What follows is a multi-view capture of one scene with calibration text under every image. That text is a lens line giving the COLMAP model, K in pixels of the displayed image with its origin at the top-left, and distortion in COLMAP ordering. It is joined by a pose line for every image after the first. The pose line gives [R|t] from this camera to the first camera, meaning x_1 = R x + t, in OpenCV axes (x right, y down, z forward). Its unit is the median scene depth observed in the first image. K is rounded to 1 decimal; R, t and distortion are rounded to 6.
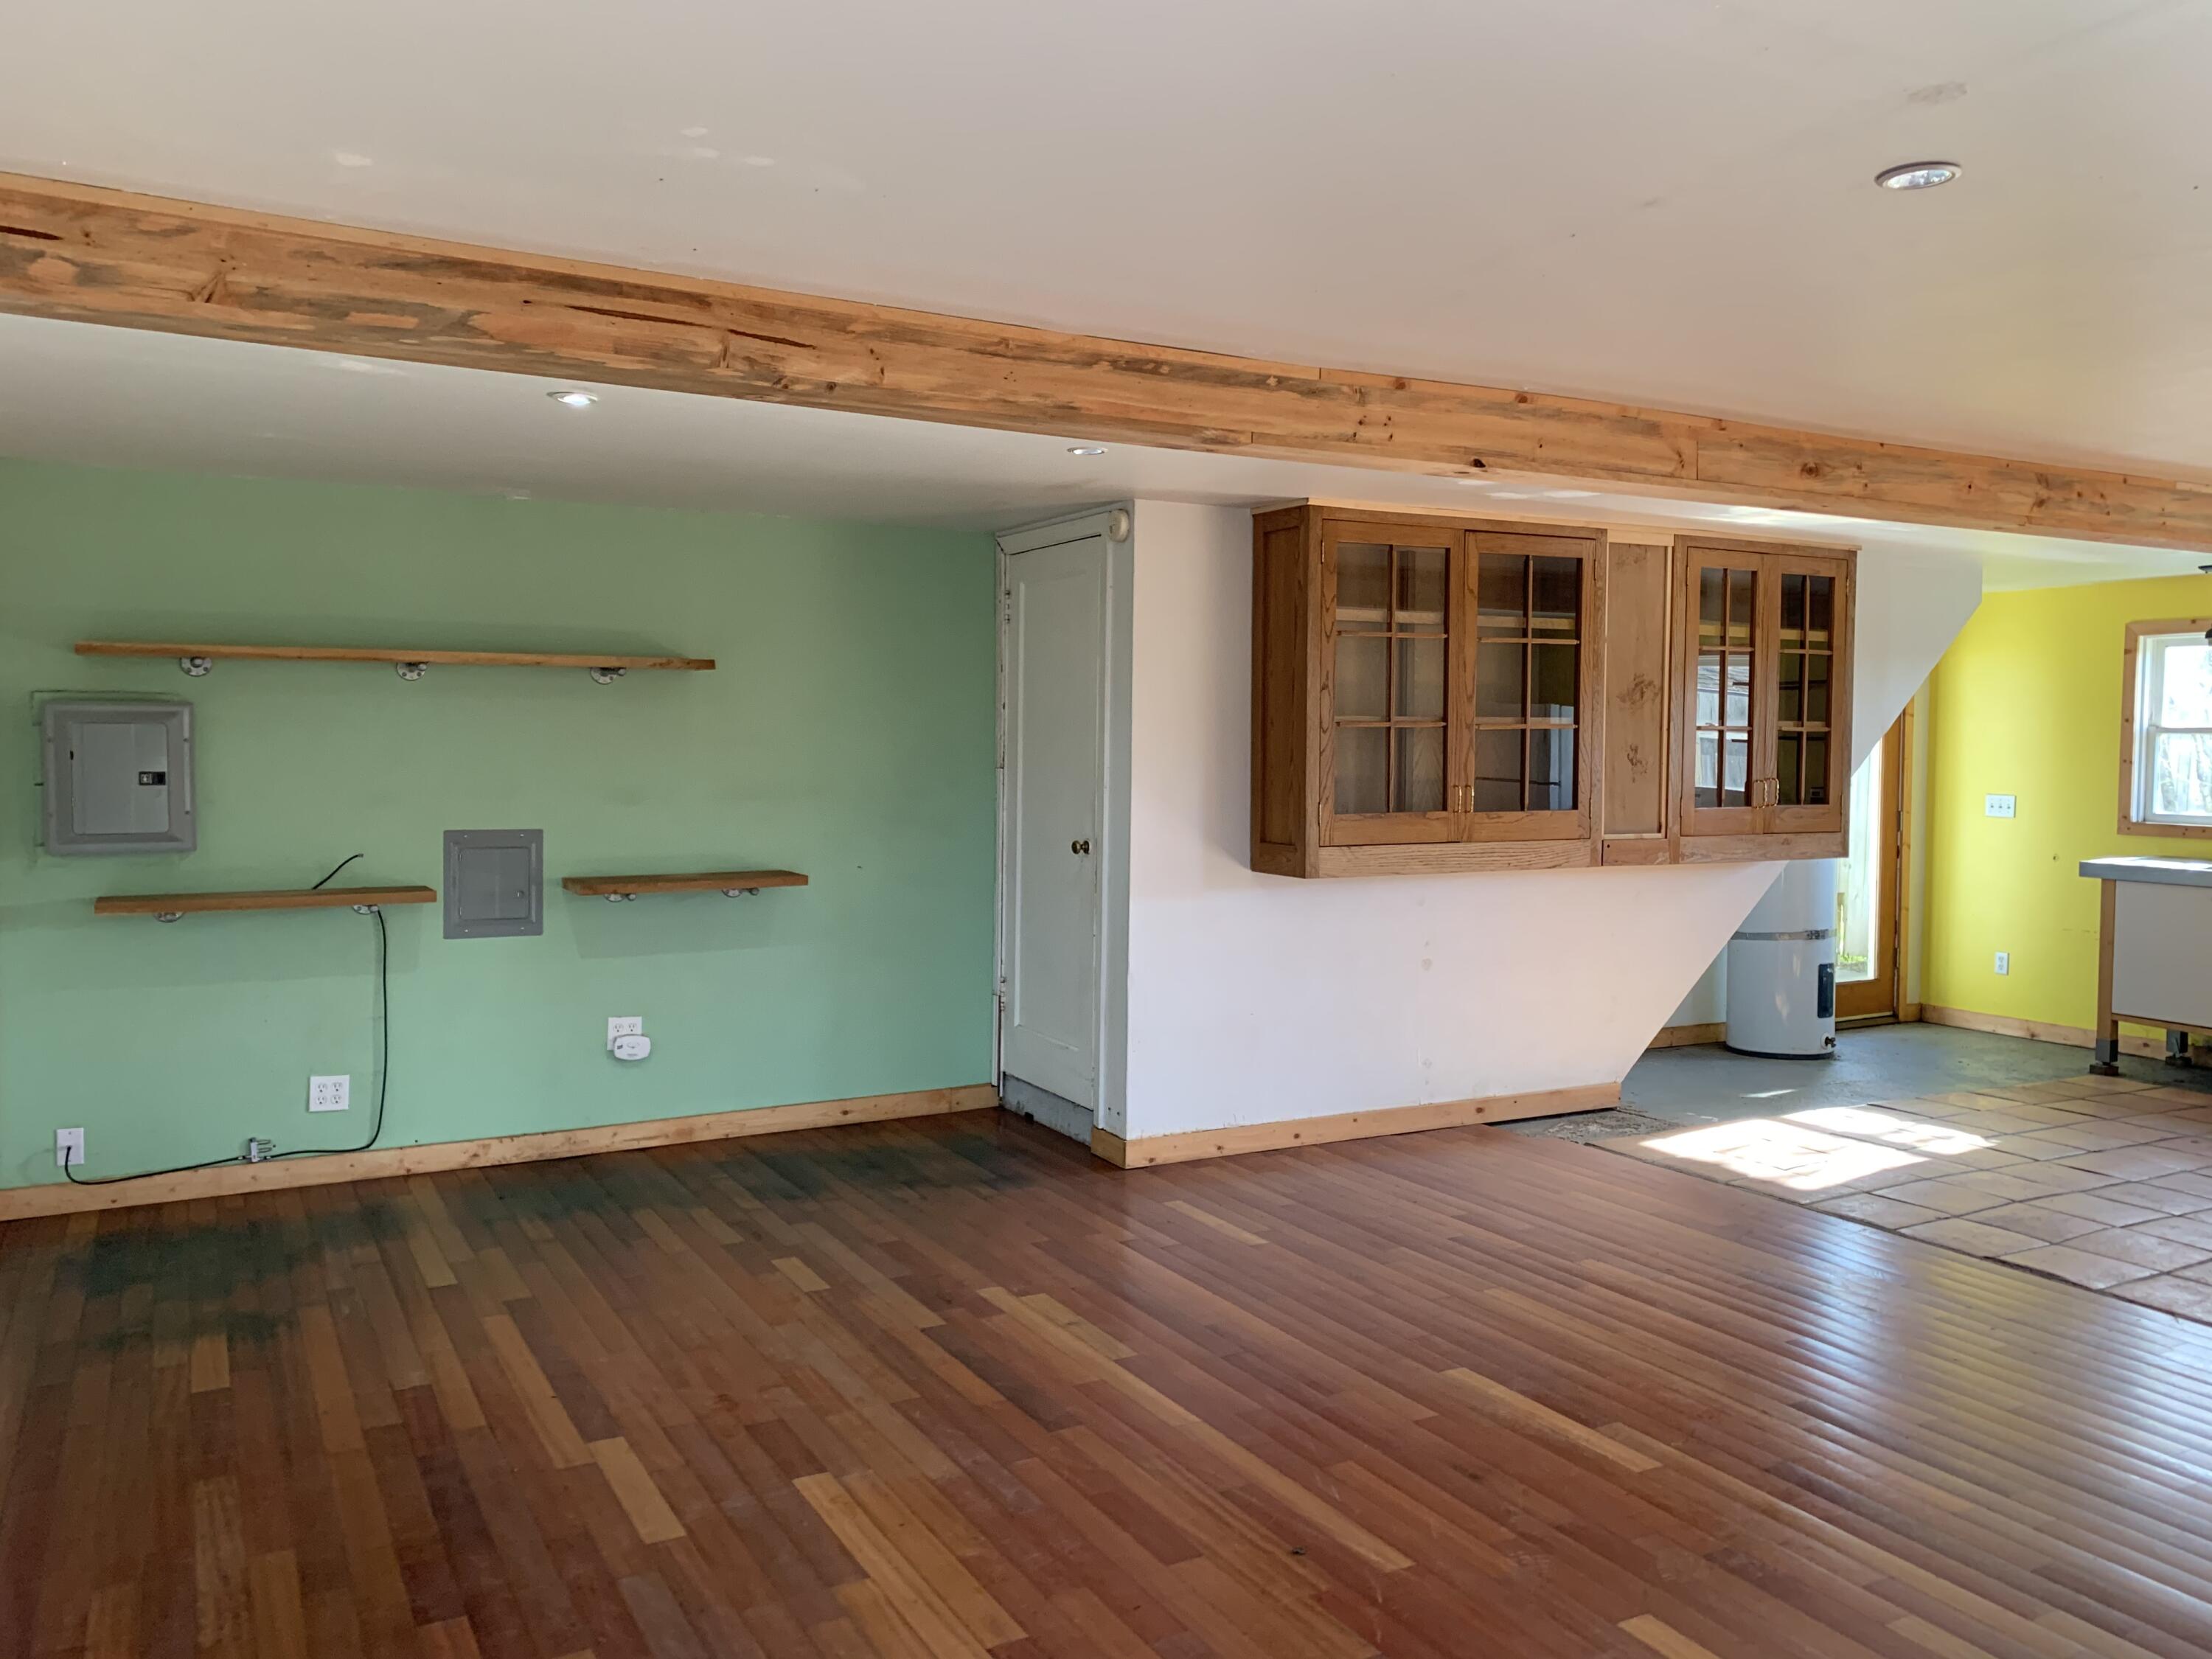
lens RADIAL K [[1681.7, 0, 1089.8], [0, 1681.7, 811.1], [0, 0, 1]] dist [0.027415, -0.044017]
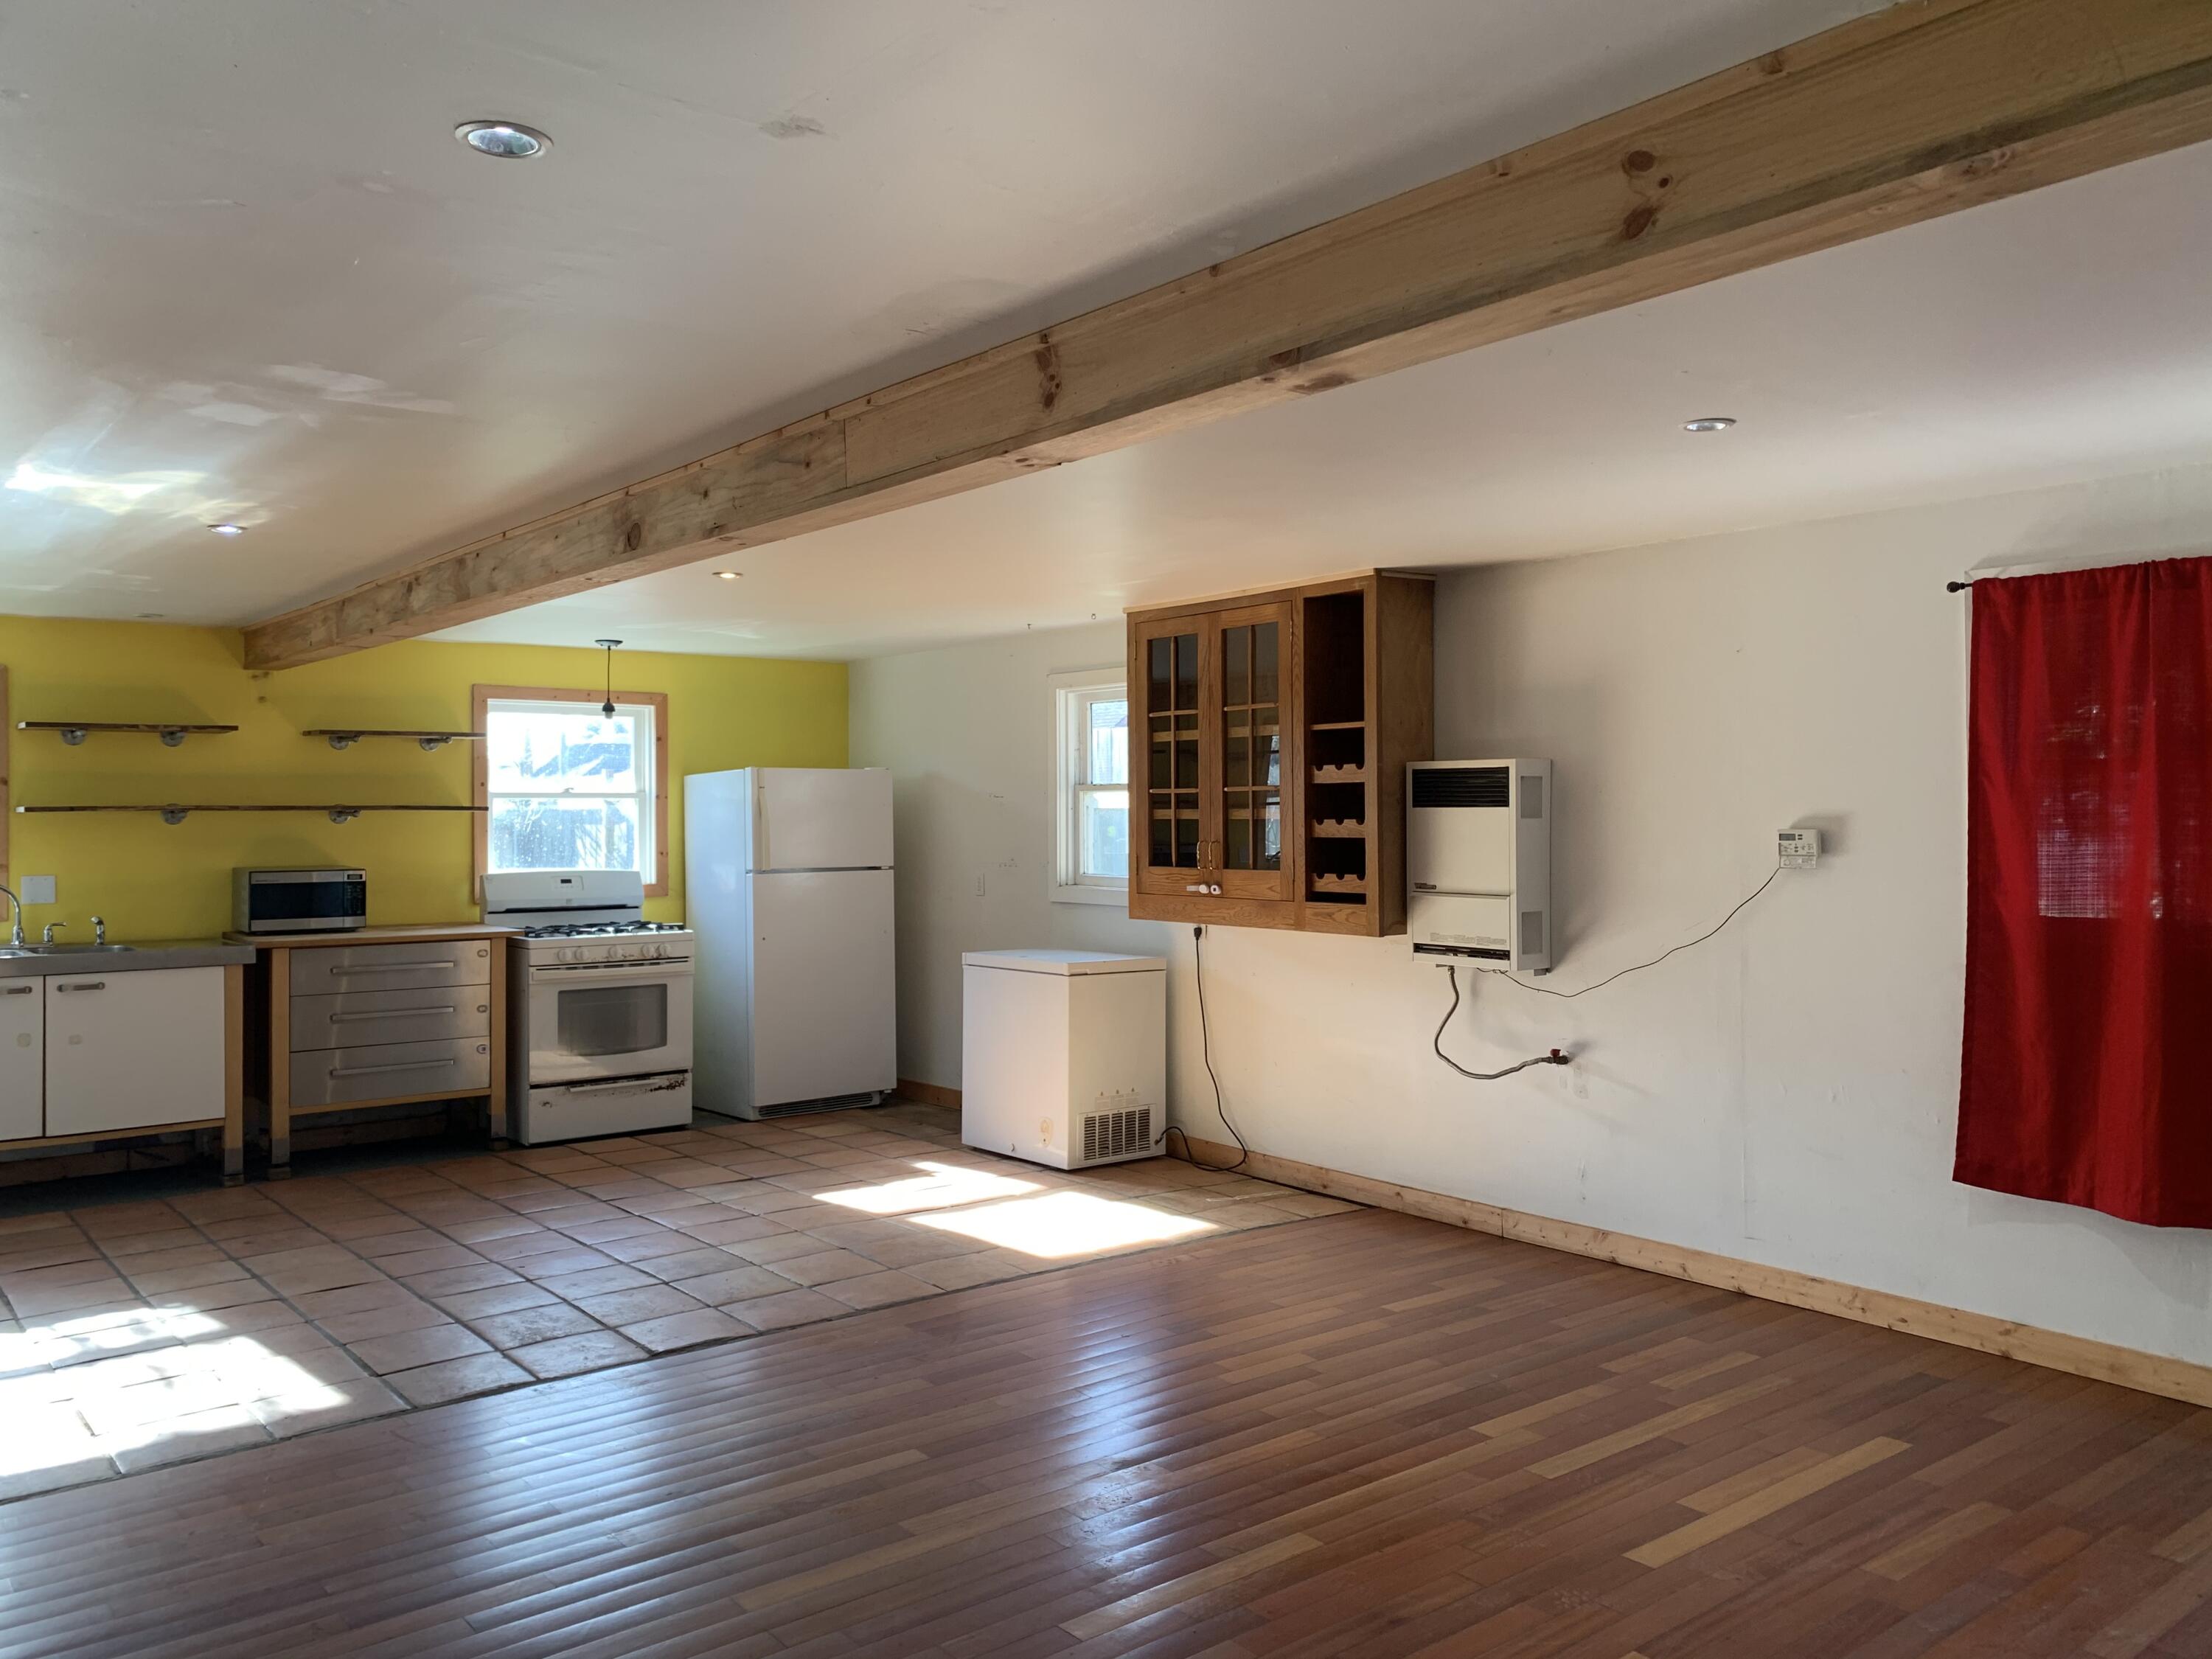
lens RADIAL K [[1681.7, 0, 1104.7], [0, 1681.7, 811.2], [0, 0, 1]] dist [0.027415, -0.044017]
pose [[-0.183553, -0.006518, 0.982988, -0.383076], [0.044140, 0.998915, 0.014866, -0.036176], [-0.982018, 0.046118, -0.183066, 0.792014]]
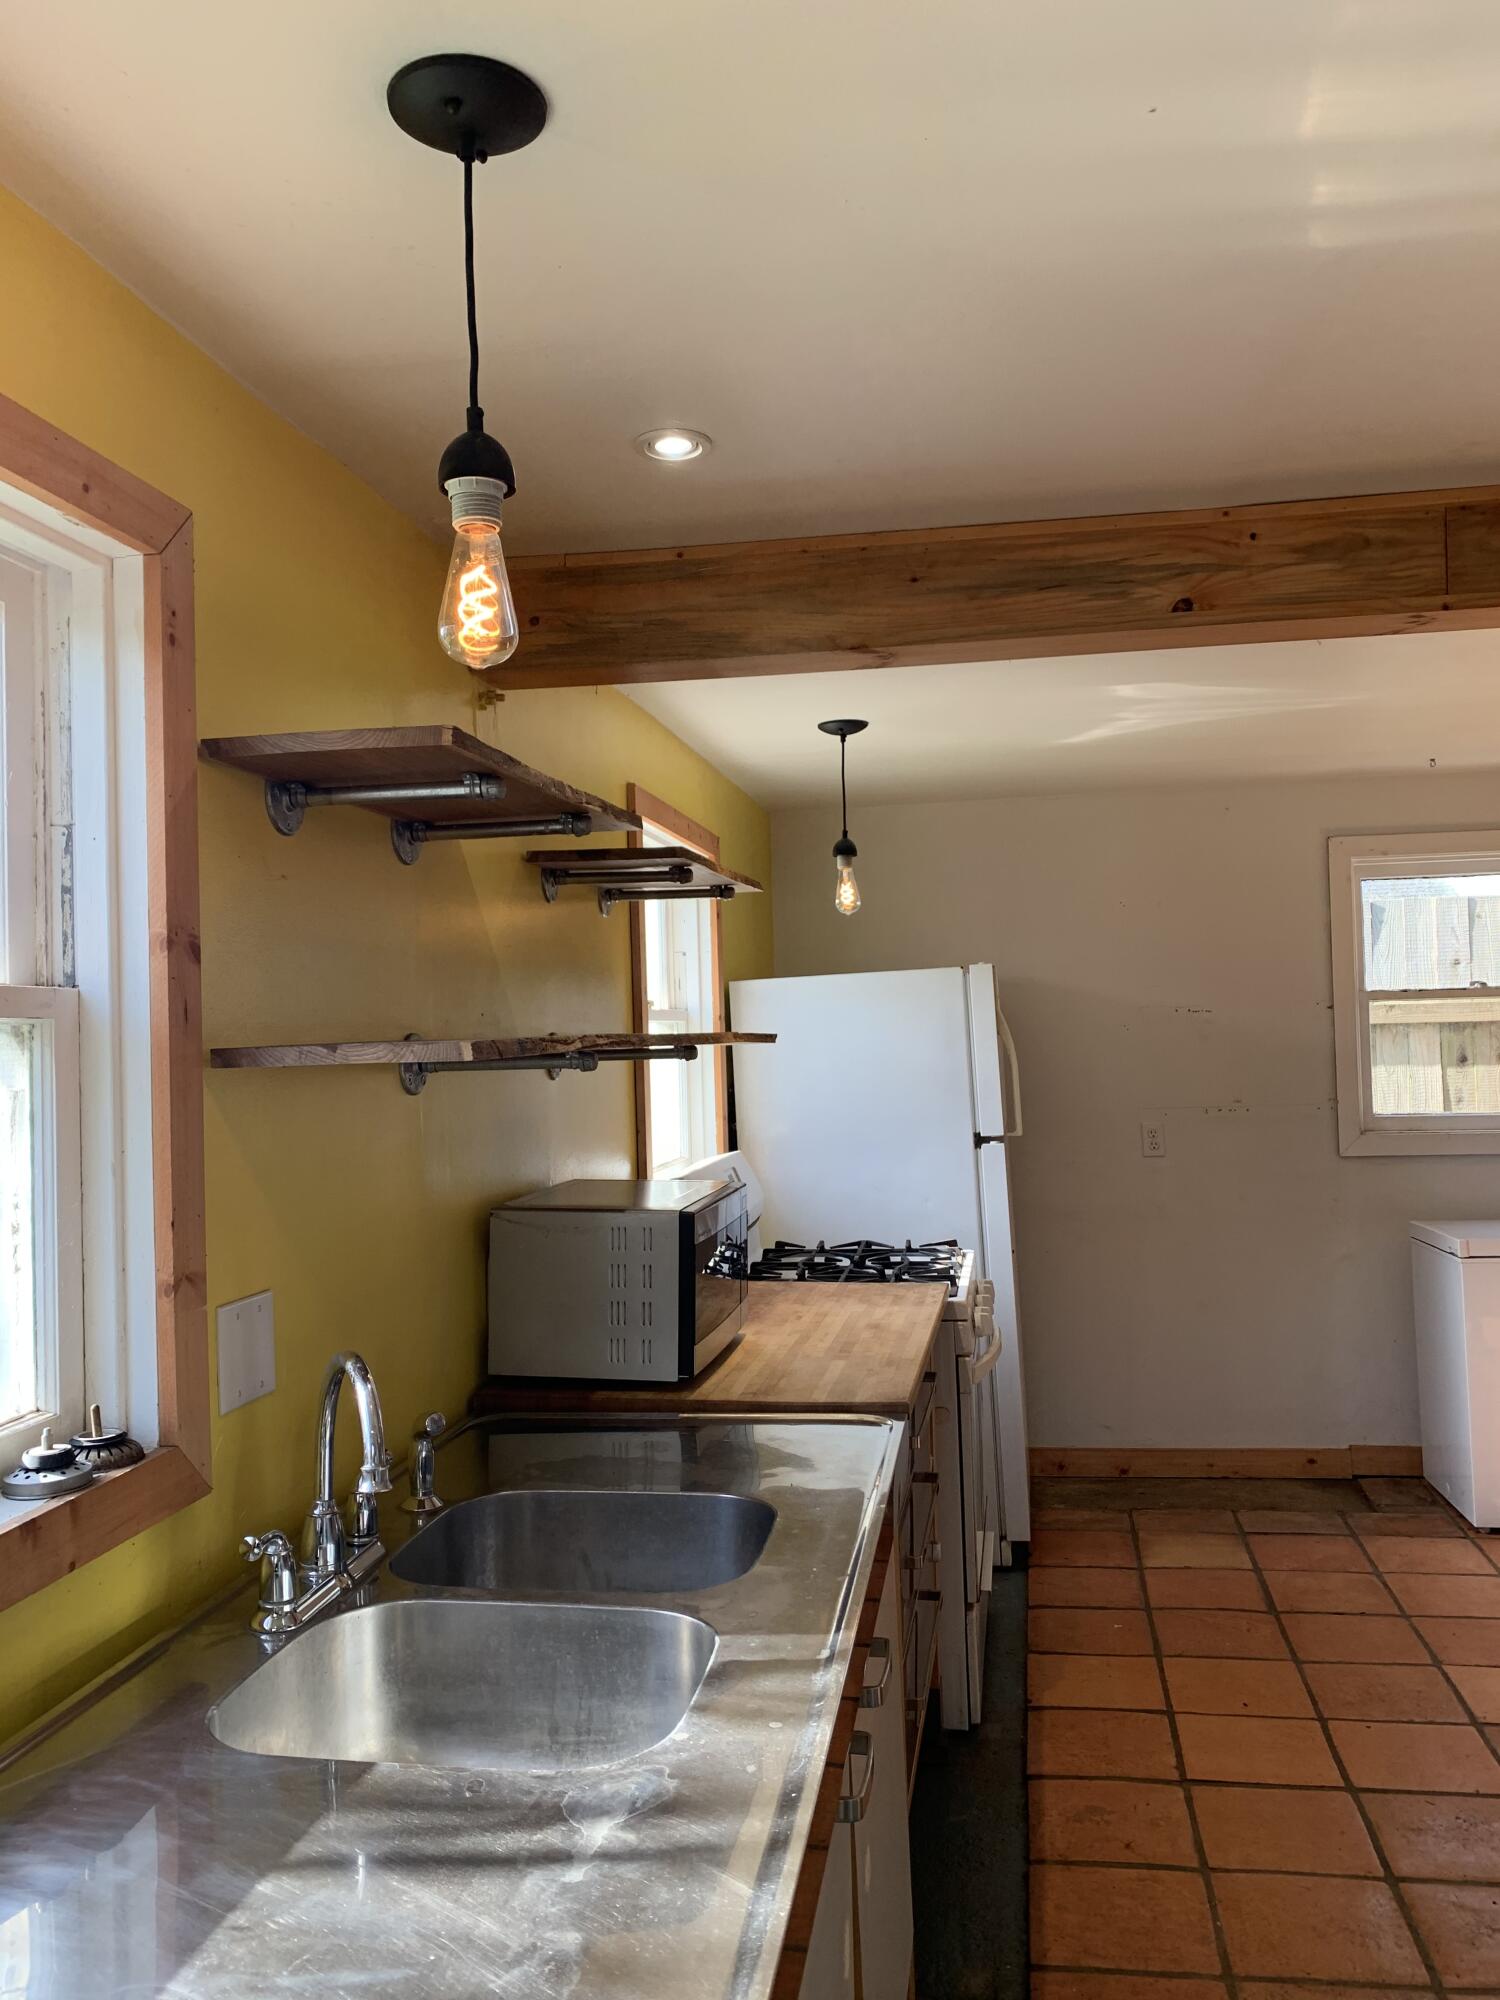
lens RADIAL K [[1513.5, 0, 766.1], [0, 1513.5, 968.7], [0, 0, 1]] dist [0.026534, -0.034097]
pose [[-0.788614, 0.038594, 0.613676, 0.733828], [0.046761, 0.998902, -0.002731, -0.066870], [-0.613107, 0.026542, -0.789554, 1.517903]]
